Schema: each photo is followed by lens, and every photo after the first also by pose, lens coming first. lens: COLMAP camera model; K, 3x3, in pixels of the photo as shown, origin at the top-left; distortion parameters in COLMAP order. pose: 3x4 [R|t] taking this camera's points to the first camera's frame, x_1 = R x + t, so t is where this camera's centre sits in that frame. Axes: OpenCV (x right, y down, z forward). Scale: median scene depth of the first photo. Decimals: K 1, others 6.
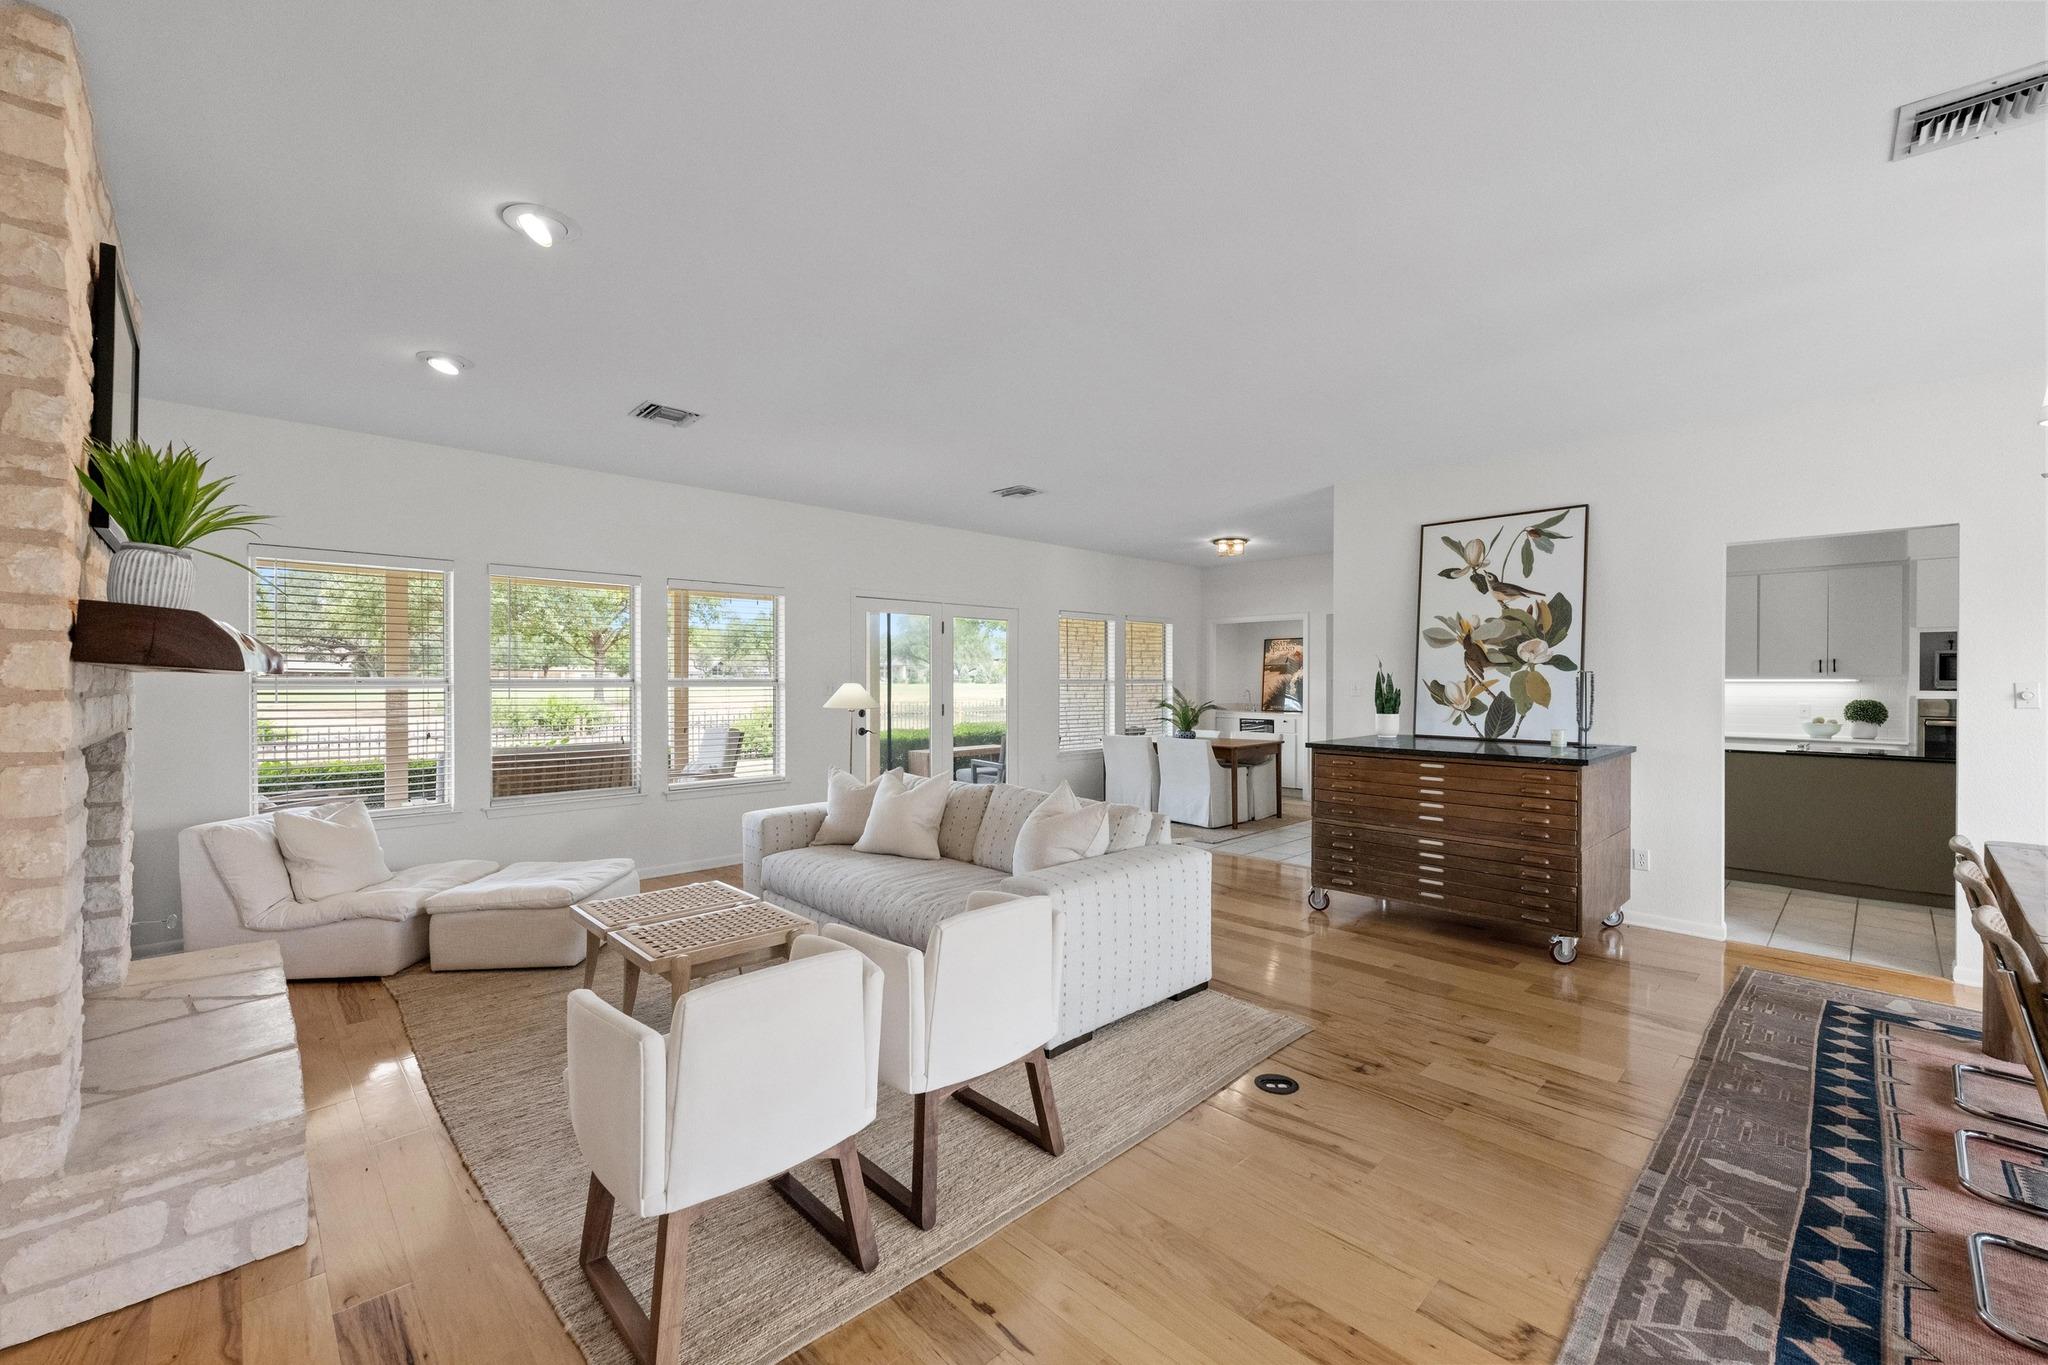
lens RADIAL K [[830.2, 0, 1024.0], [0, 830.2, 682.5], [0, 0, 1]] dist [-0.003012, 0.000020]
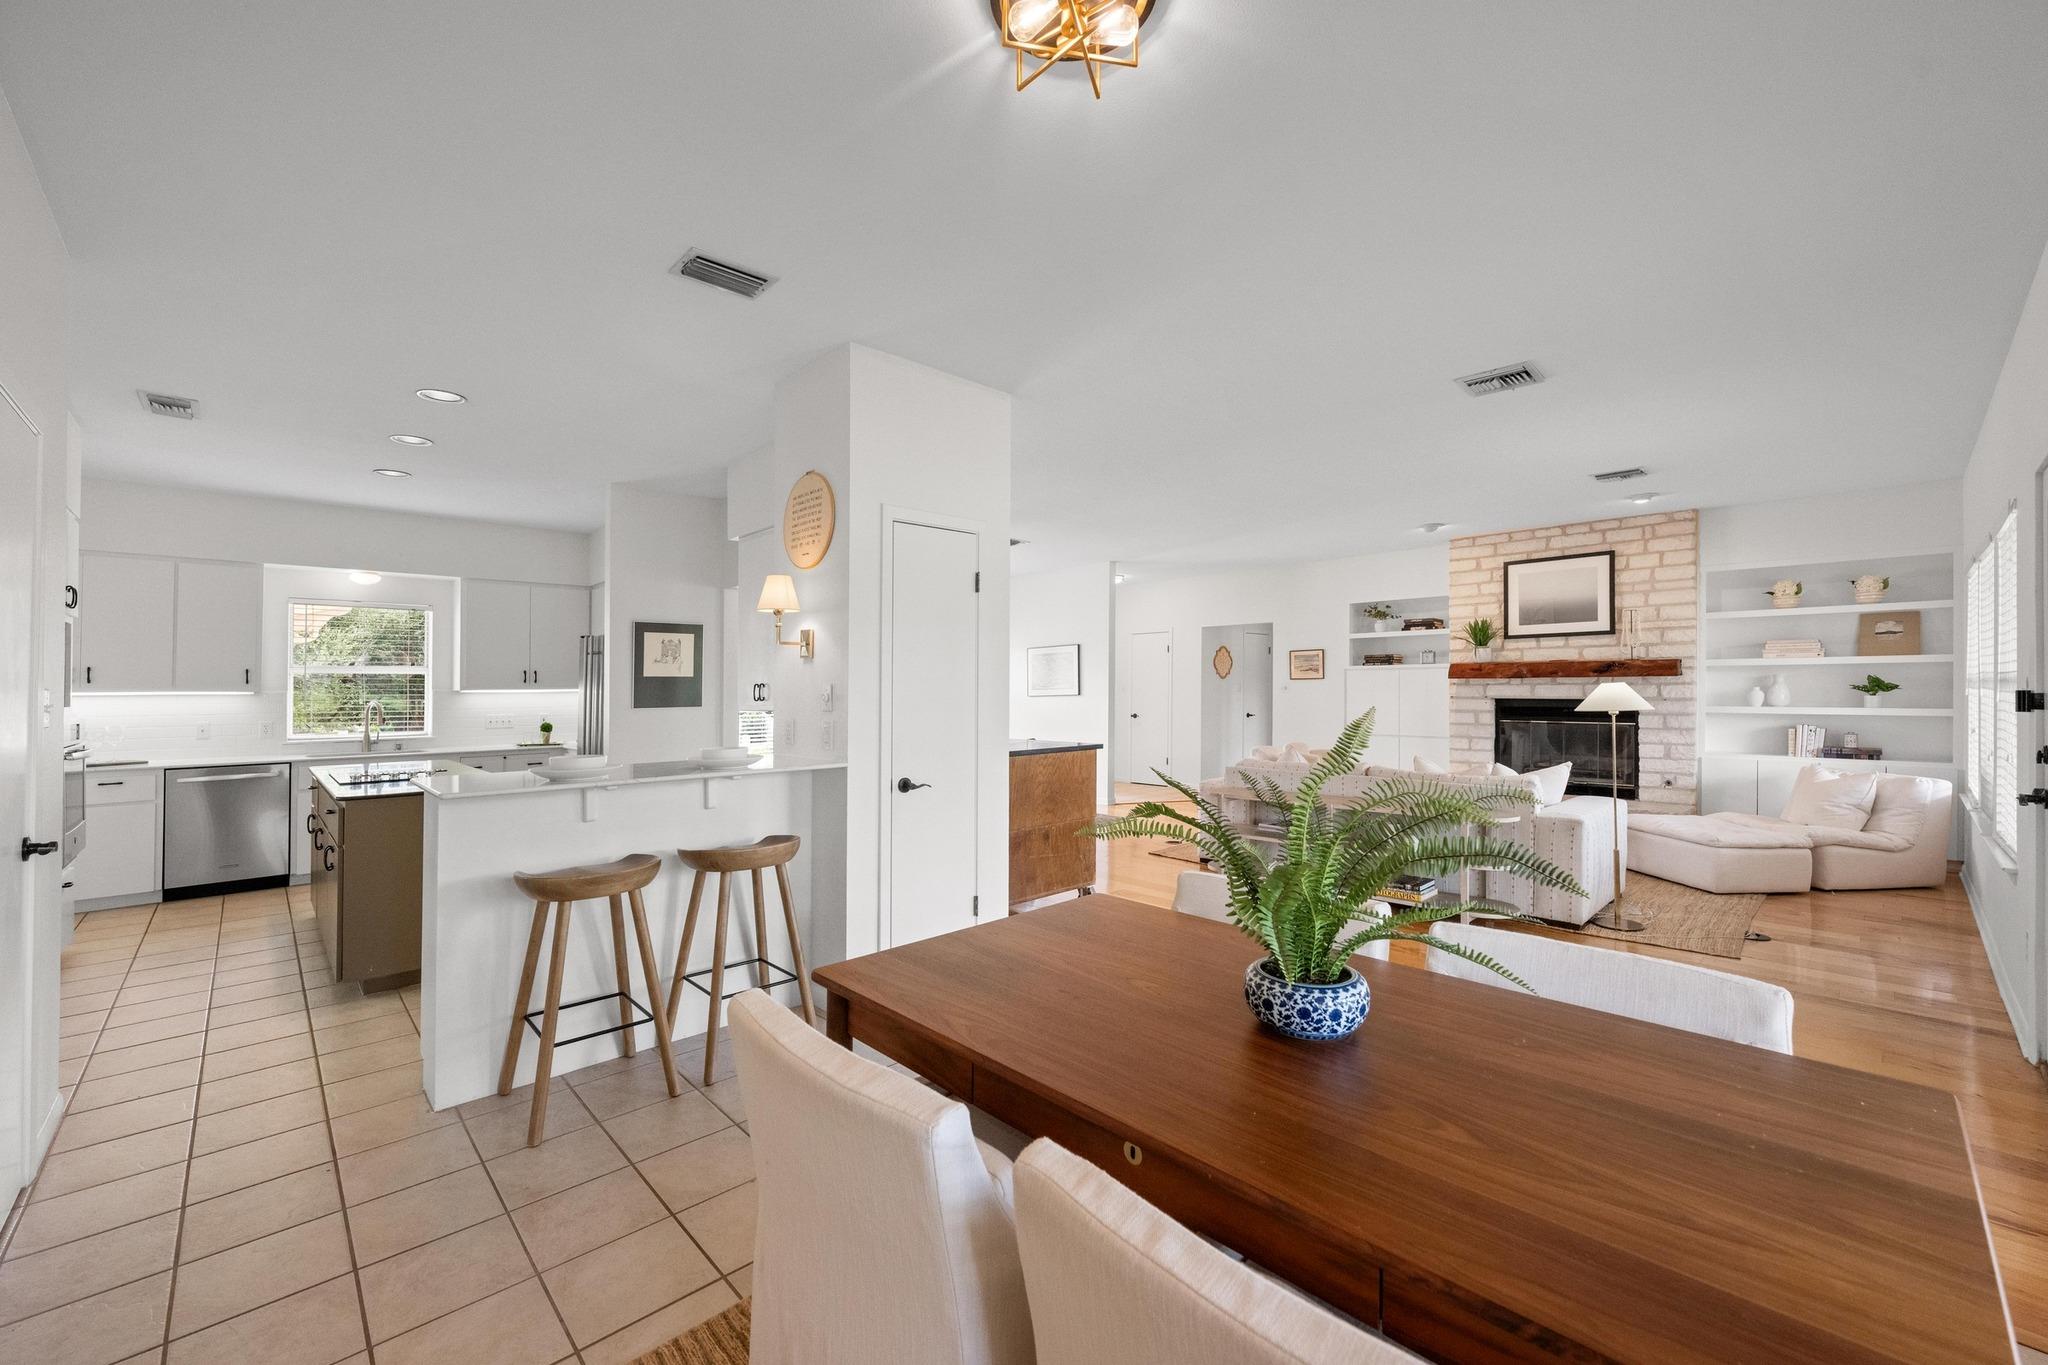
lens RADIAL K [[808.9, 0, 1029.9], [0, 808.9, 682.8], [0, 0, 1]] dist [-0.001609, -0.000027]
pose [[-0.999956, 0.007414, 0.005810, 0.401341], [0.007416, 0.999972, 0.000222, -0.003626], [-0.005808, 0.000265, -0.999983, 1.928408]]
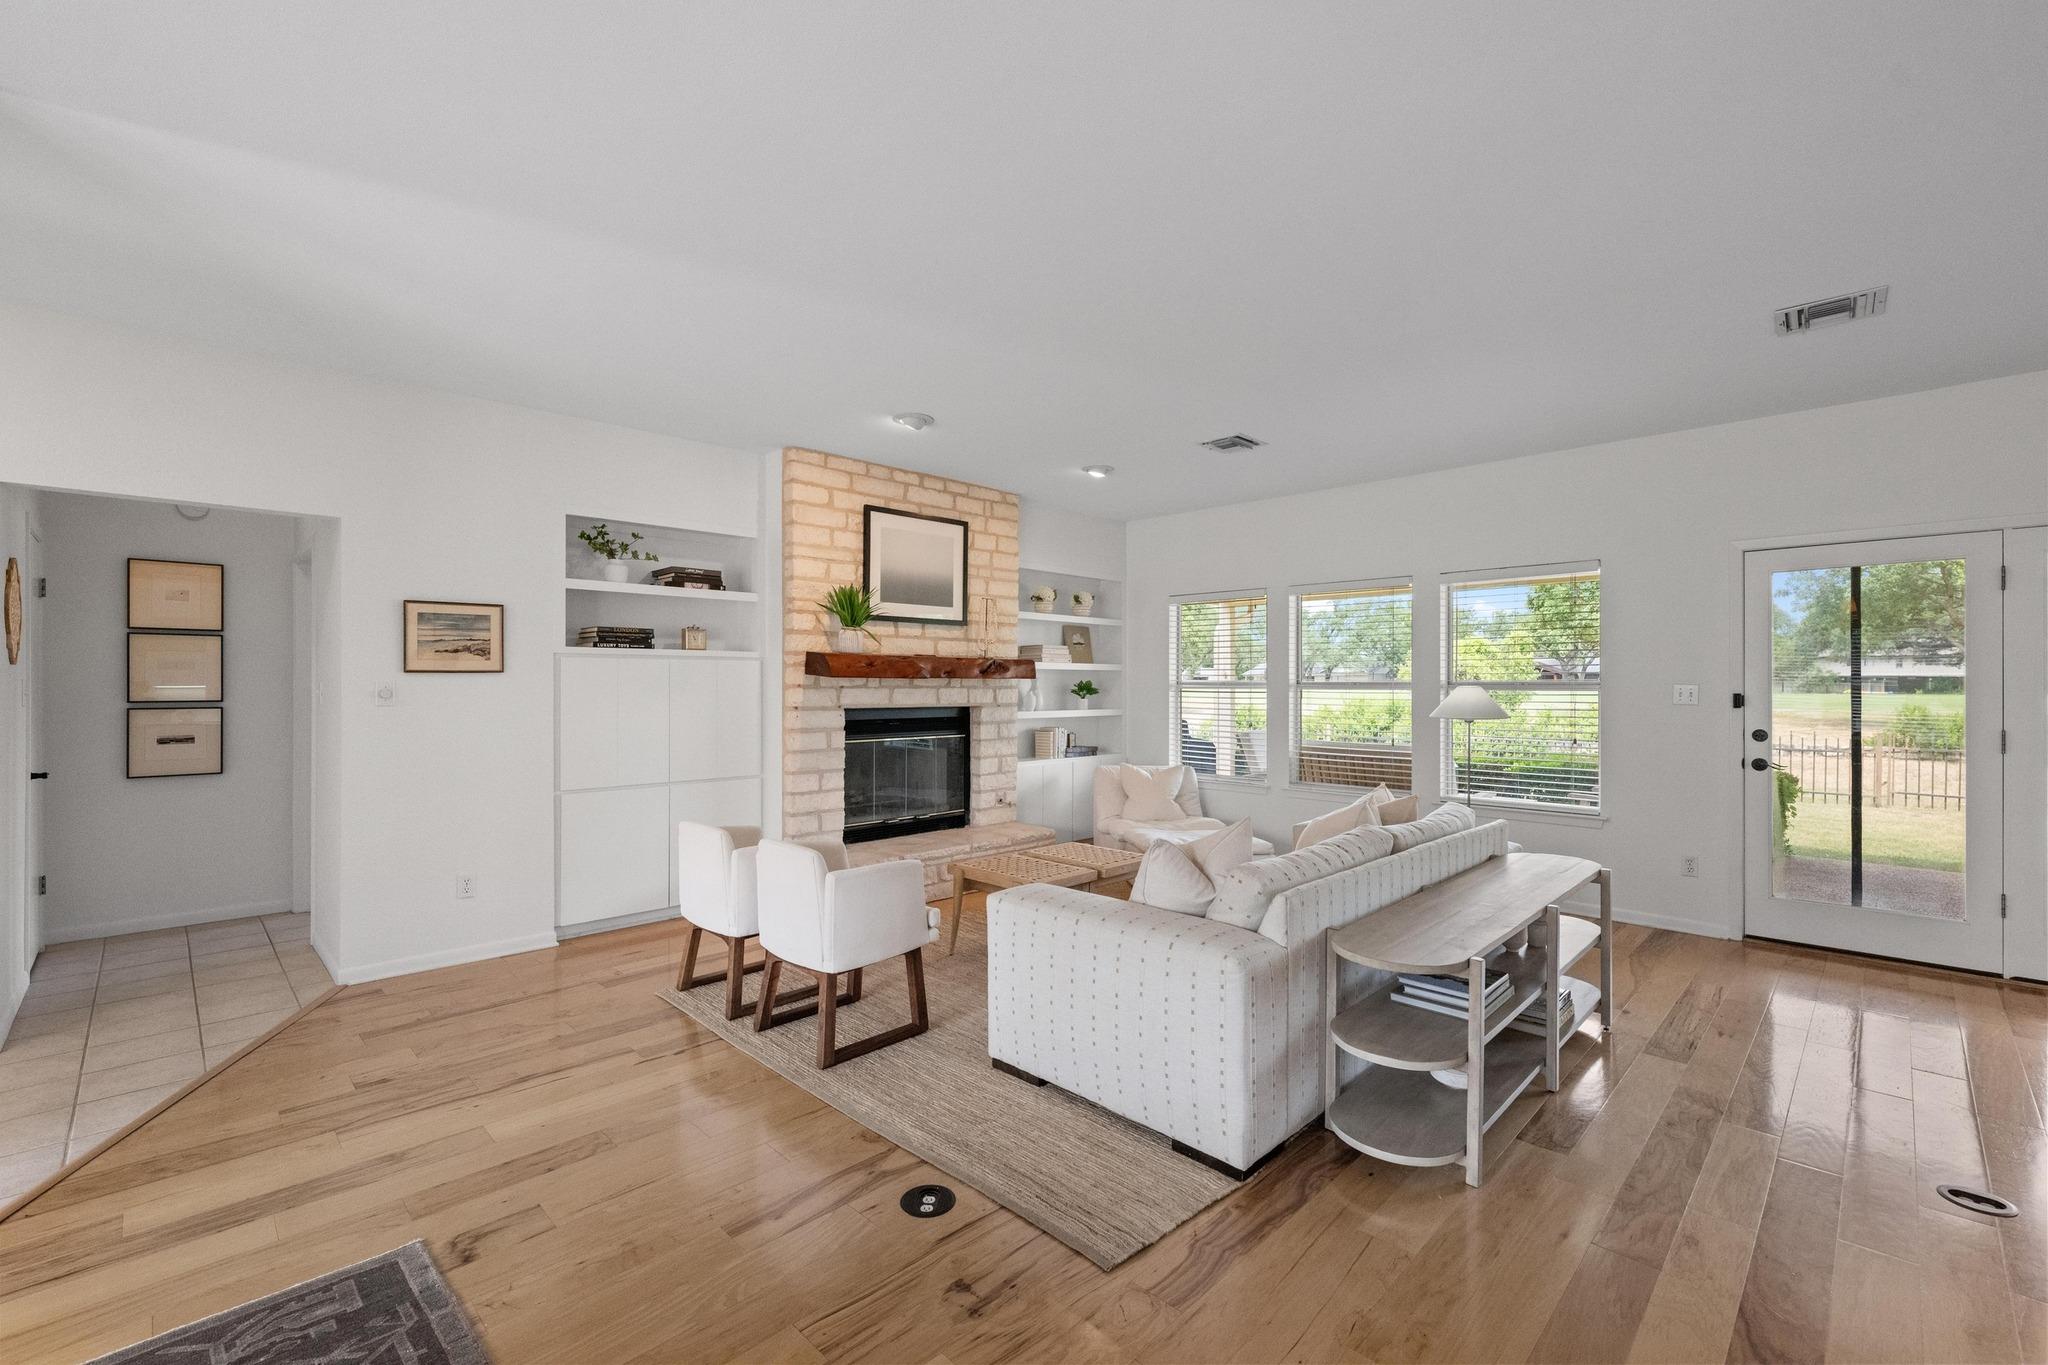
lens RADIAL K [[873.5, 0, 1024.0], [0, 873.5, 682.5], [0, 0, 1]] dist [-0.000617, -0.000119]
pose [[0.017926, -0.002049, -0.999837, 0.617171], [-0.005344, 0.999983, -0.002145, 0.001672], [0.999825, 0.005381, 0.017915, 0.590916]]
